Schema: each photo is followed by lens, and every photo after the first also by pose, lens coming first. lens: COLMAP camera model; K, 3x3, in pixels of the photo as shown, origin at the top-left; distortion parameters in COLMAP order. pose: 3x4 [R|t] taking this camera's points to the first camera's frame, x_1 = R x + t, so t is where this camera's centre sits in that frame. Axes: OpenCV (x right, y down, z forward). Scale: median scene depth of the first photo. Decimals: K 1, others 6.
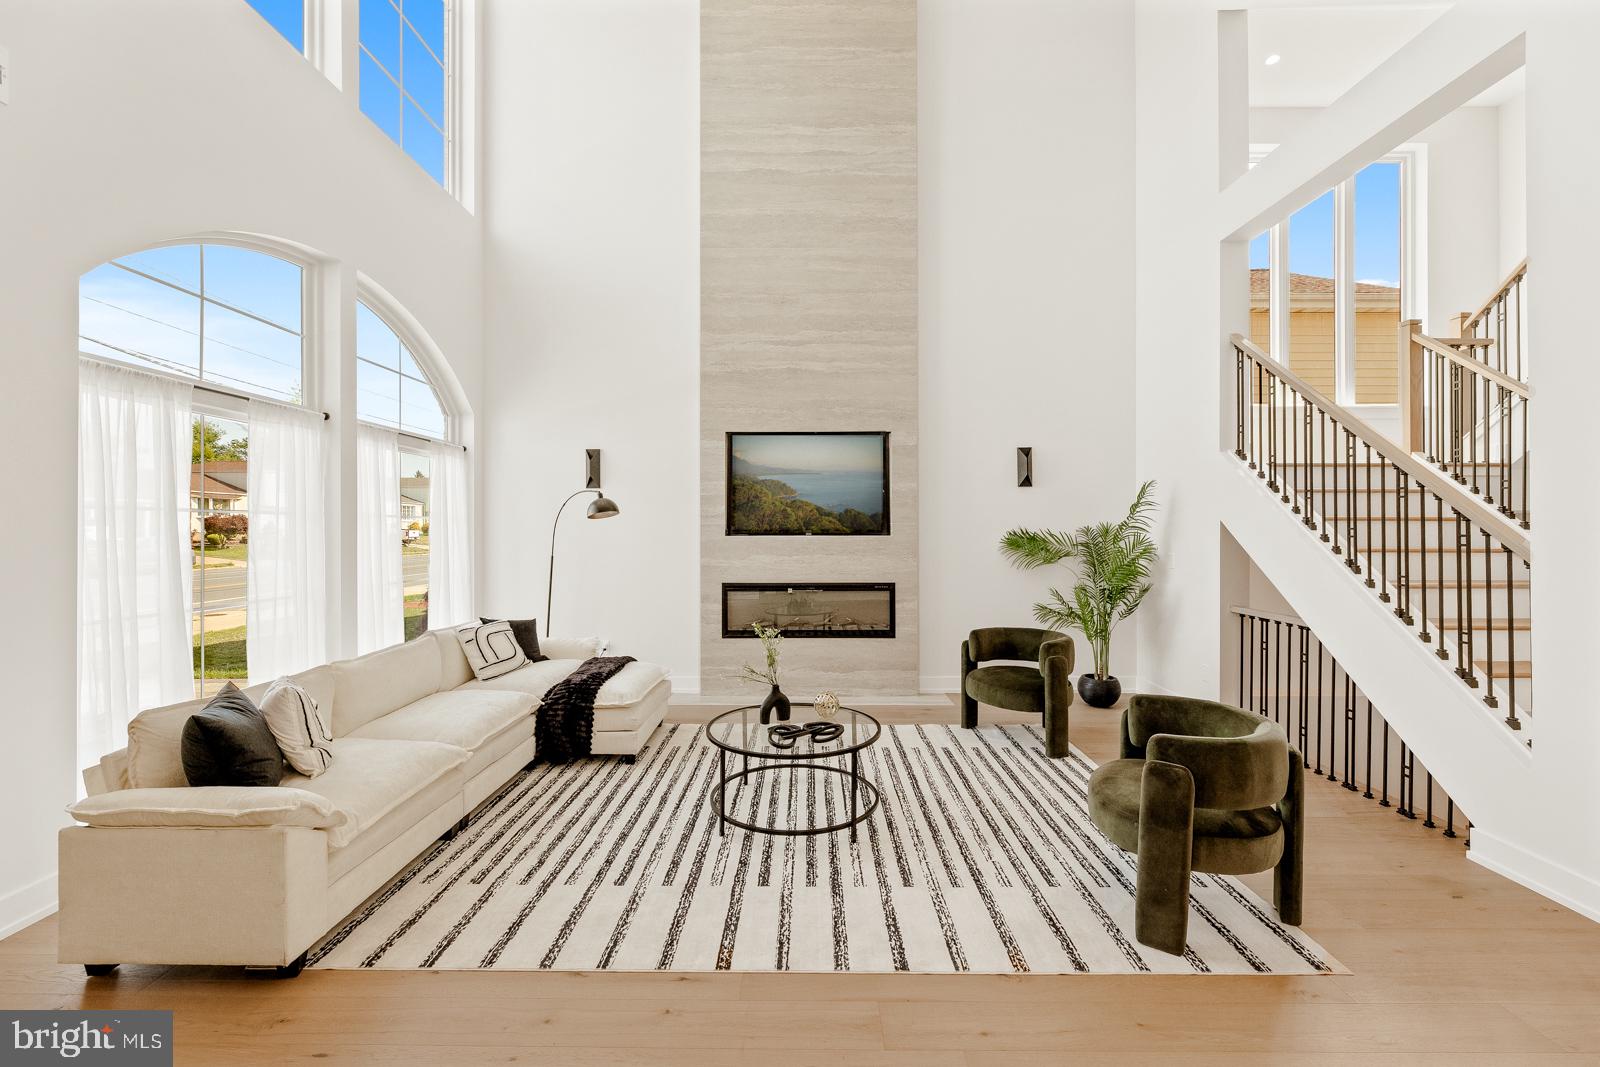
lens RADIAL K [[655.0, 0, 797.5], [0, 655.0, 522.1], [0, 0, 1]] dist [-0.001613, -0.000435]
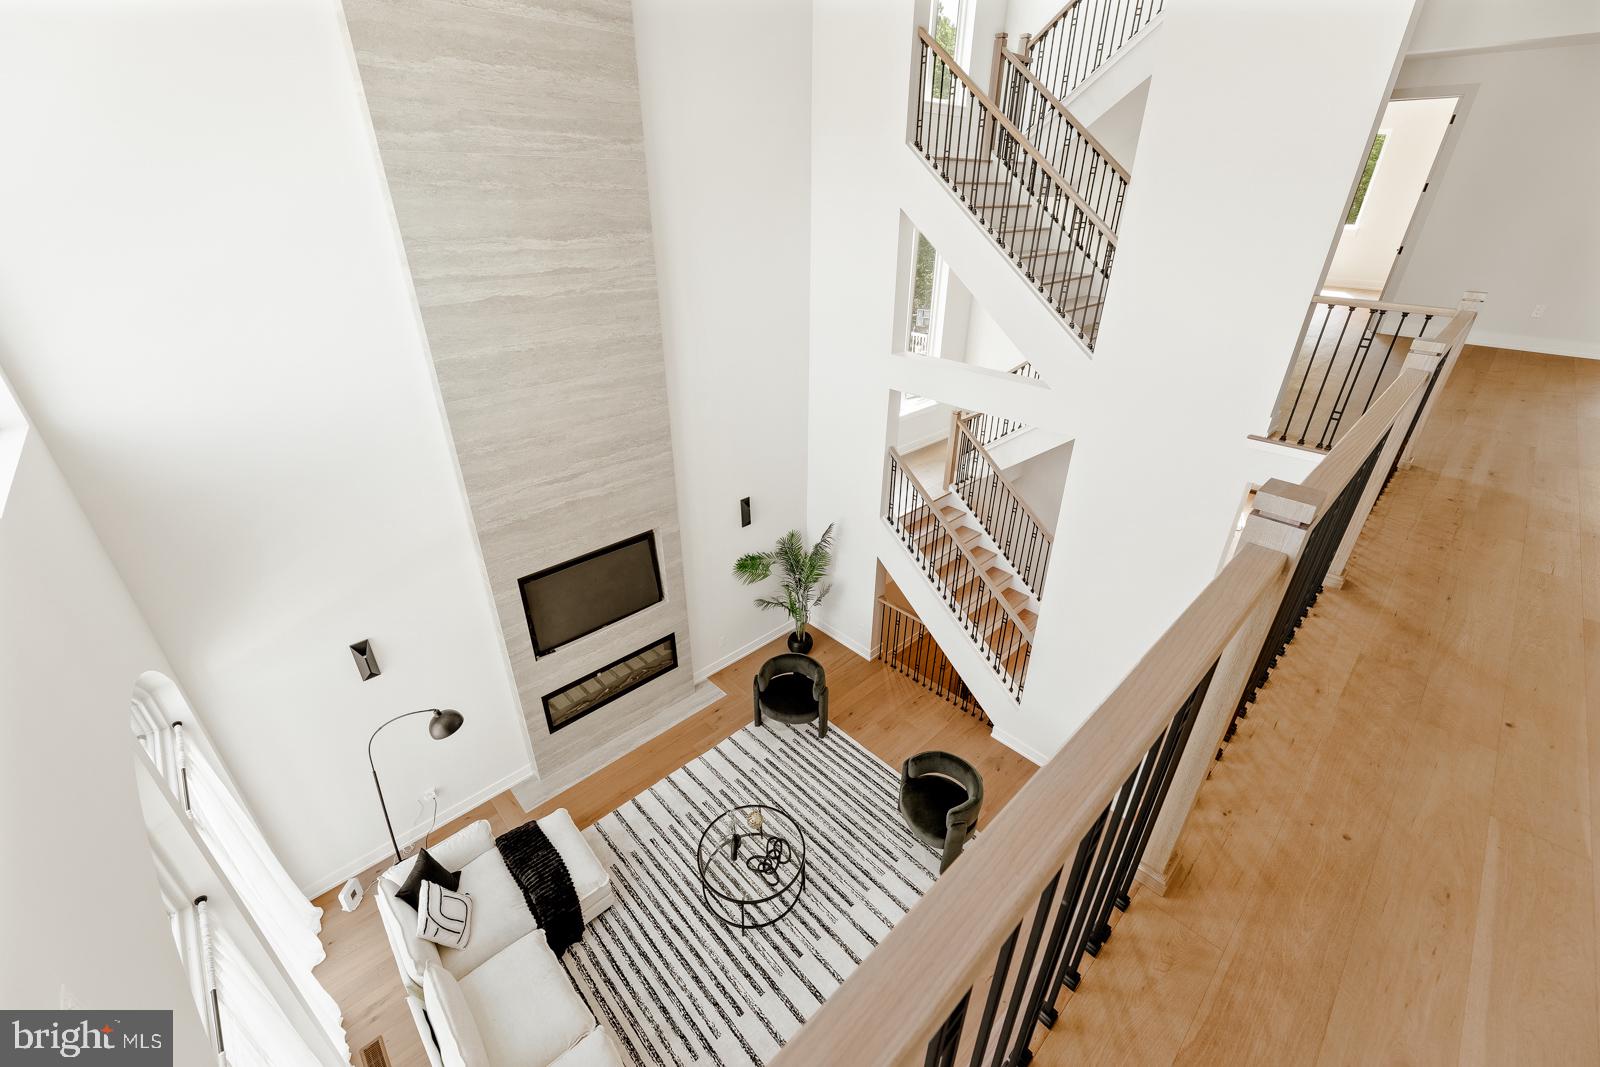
lens RADIAL K [[655.0, 0, 797.5], [0, 655.0, 522.1], [0, 0, 1]] dist [-0.001613, -0.000435]
pose [[0.718168, -0.316987, 0.619479, -0.392651], [-0.007593, 0.886600, 0.462475, -0.676938], [-0.695829, -0.336838, 0.634321, 0.103836]]
